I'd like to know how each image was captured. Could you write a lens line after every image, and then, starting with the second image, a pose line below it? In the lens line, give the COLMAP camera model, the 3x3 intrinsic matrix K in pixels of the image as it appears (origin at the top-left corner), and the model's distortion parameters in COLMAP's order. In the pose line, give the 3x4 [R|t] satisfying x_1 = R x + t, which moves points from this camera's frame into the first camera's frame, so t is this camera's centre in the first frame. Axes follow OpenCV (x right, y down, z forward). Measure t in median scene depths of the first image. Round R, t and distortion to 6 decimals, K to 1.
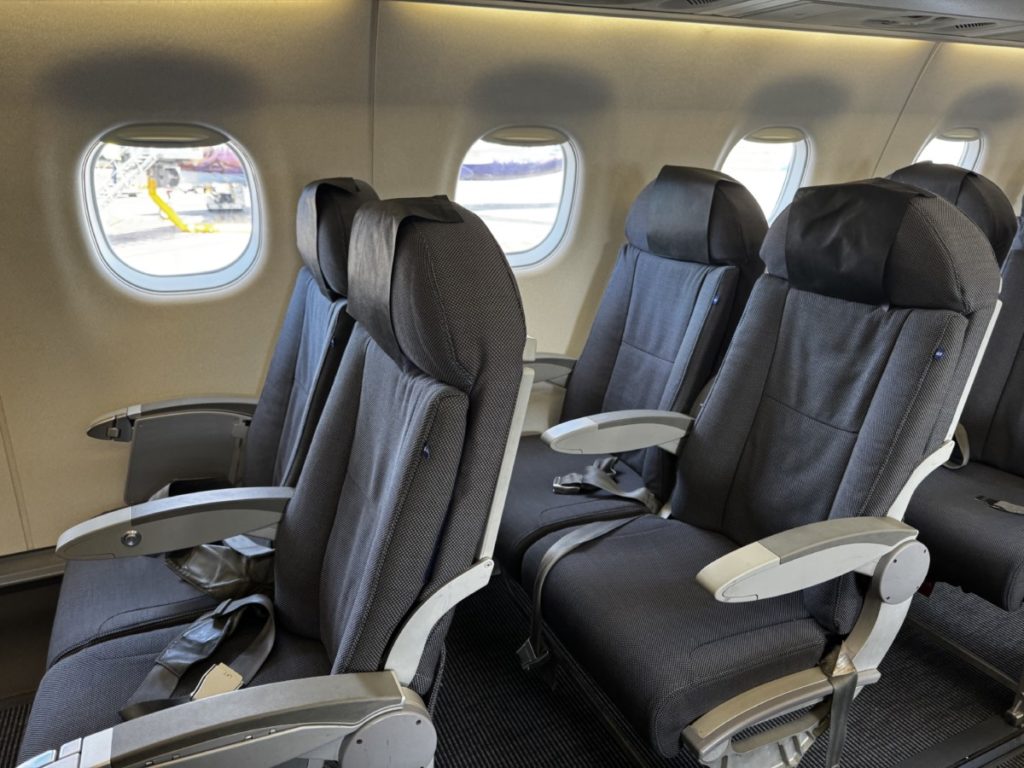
lens RADIAL K [[725.1, 0, 511.0], [0, 725.1, 390.2], [0, 0, 1]] dist [-0.003331, -0.010769]
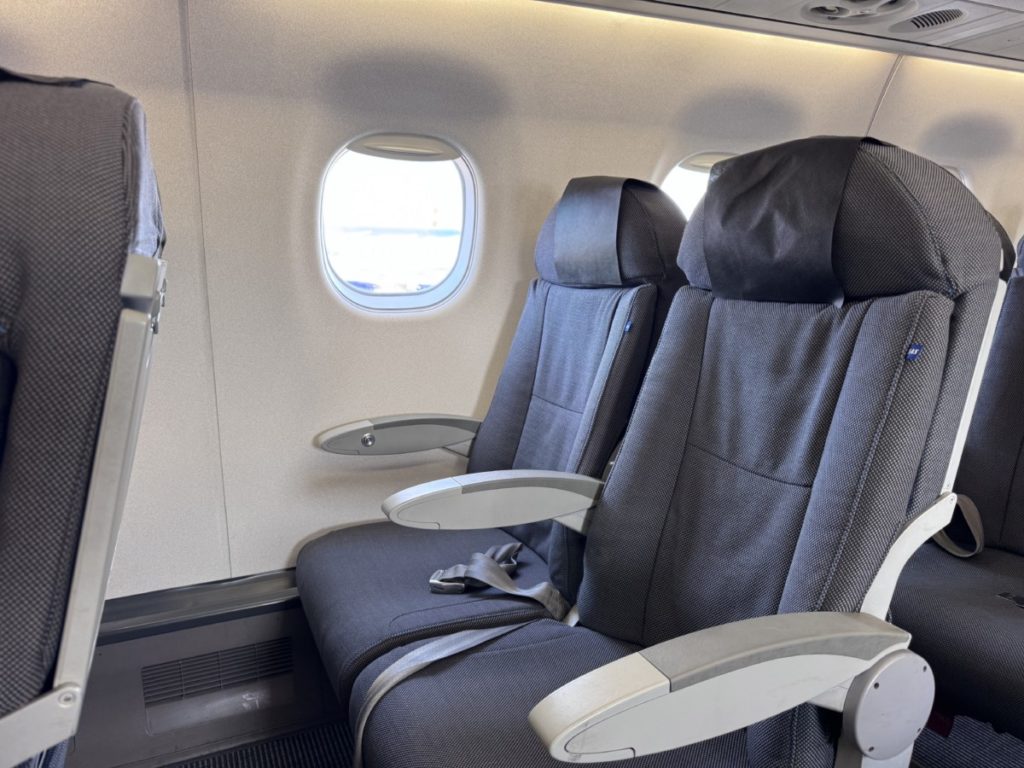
lens RADIAL K [[743.2, 0, 512.0], [0, 743.2, 384.0], [0, 0, 1]] dist [0.033745, -0.039443]
pose [[0.999937, -0.004547, 0.010241, 0.177015], [0.006093, 0.987662, -0.156480, 0.066342], [-0.009403, 0.156532, 0.987628, 0.274970]]
